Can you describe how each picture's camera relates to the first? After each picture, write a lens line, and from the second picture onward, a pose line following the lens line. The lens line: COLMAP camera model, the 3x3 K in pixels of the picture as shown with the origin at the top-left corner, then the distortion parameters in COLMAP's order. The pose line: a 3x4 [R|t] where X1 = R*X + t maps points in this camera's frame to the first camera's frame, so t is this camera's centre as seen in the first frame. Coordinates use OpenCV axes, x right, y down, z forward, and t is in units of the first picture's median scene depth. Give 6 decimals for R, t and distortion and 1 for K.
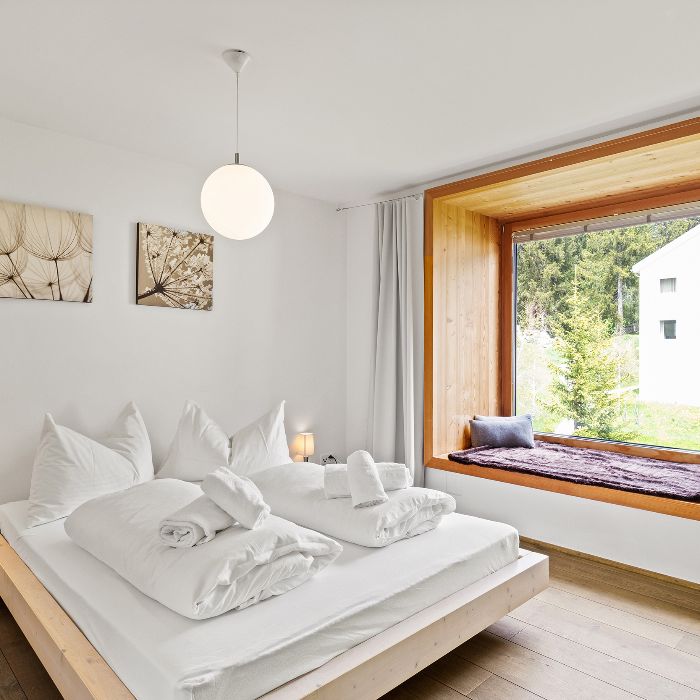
lens RADIAL K [[533.3, 0, 360.5], [0, 533.3, 348.6], [0, 0, 1]] dist [-0.008339, -0.005542]
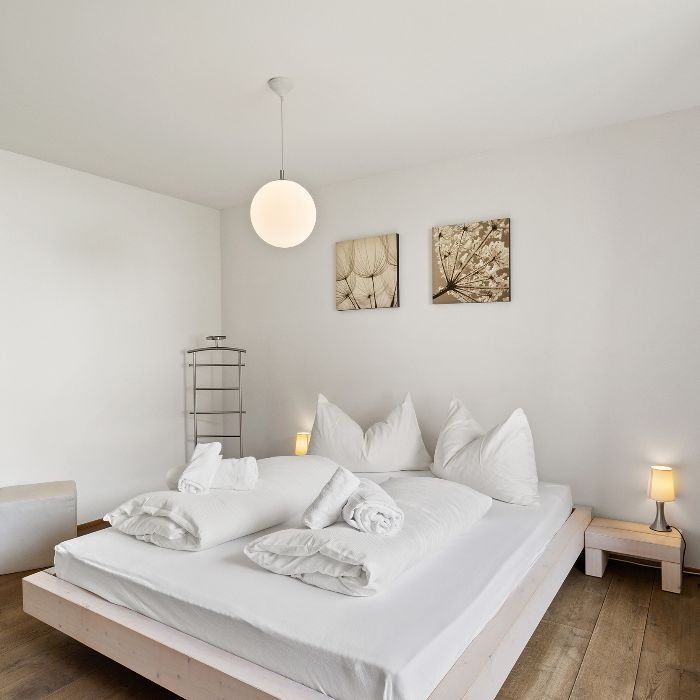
lens RADIAL K [[533.3, 0, 360.5], [0, 533.3, 348.6], [0, 0, 1]] dist [-0.008339, -0.005542]
pose [[0.216415, -0.002959, -0.976297, 0.587313], [0.014476, 0.999895, 0.000178, 0.004706], [0.976194, -0.014172, 0.216435, 0.605916]]
